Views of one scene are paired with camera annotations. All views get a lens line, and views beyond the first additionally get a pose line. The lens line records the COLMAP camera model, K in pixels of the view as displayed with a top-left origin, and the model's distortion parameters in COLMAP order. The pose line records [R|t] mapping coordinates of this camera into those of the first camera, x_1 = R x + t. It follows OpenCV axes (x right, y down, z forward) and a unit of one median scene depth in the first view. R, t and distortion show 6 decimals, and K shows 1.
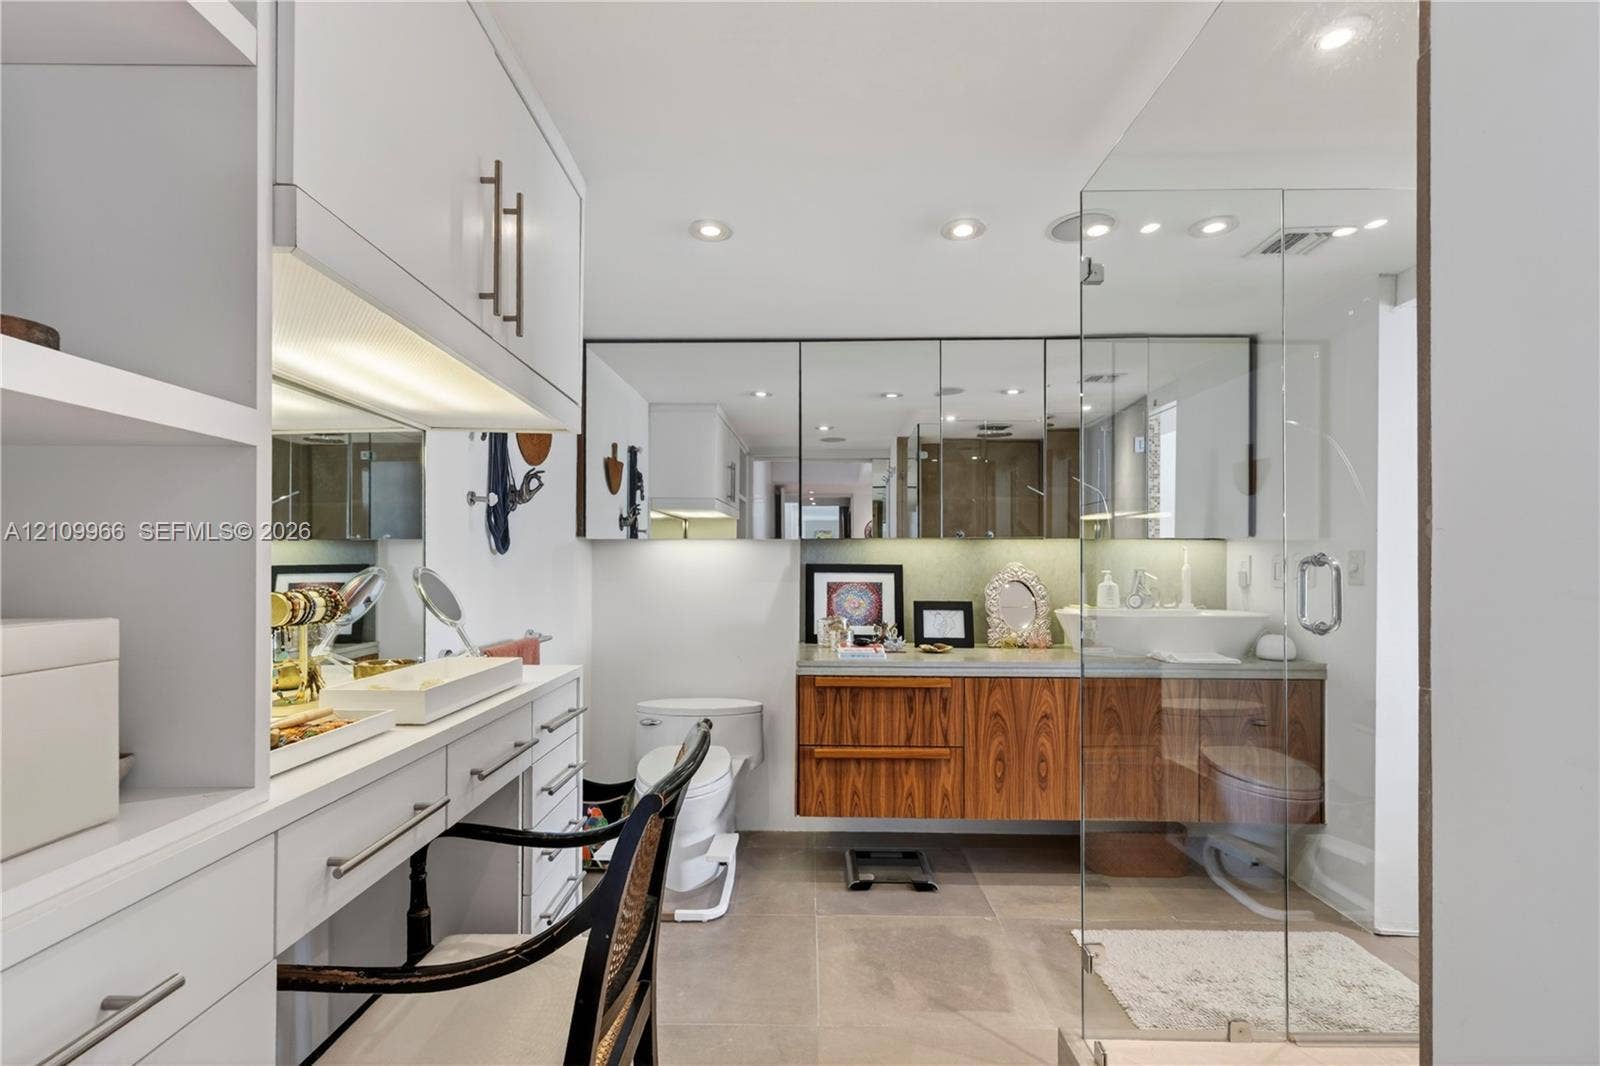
lens RADIAL K [[749.6, 0, 800.9], [0, 749.6, 534.6], [0, 0, 1]] dist [0.002007, -0.000132]
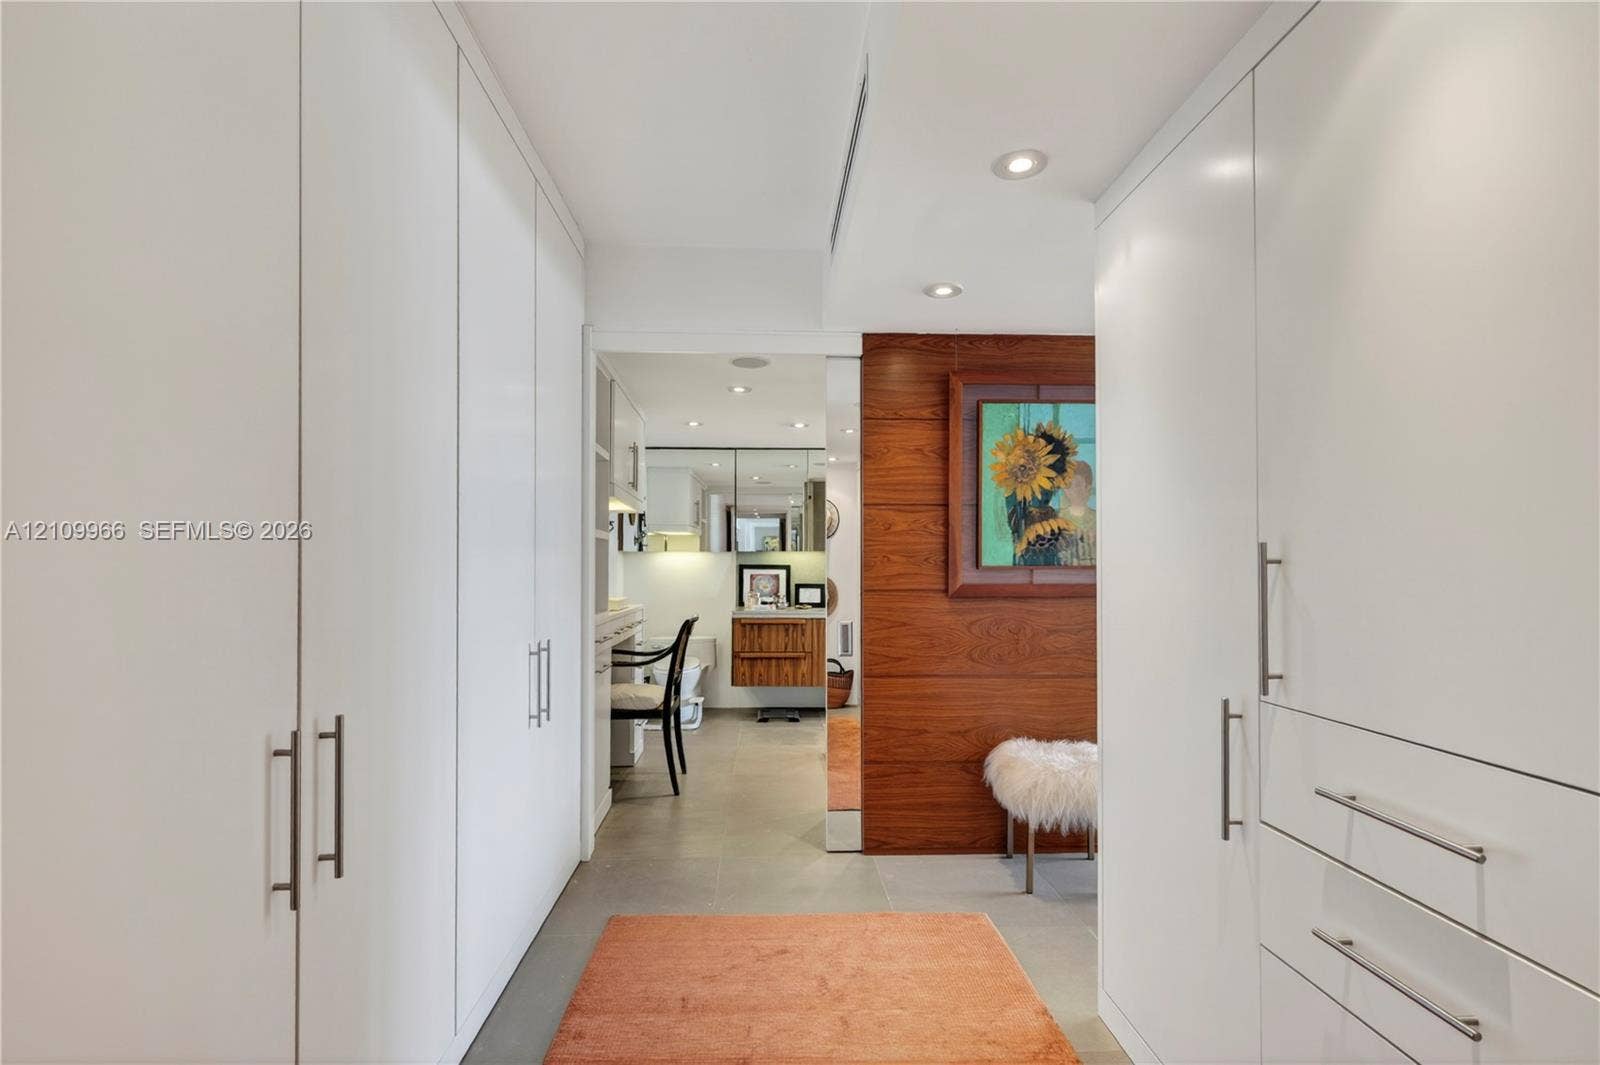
lens RADIAL K [[749.6, 0, 800.4], [0, 749.6, 536.5], [0, 0, 1]] dist [0.002007, -0.000132]
pose [[0.998383, 0.000043, 0.056850, 0.055881], [-0.000051, 1.000000, 0.000128, -0.033151], [-0.056850, -0.000130, 0.998383, -0.929161]]
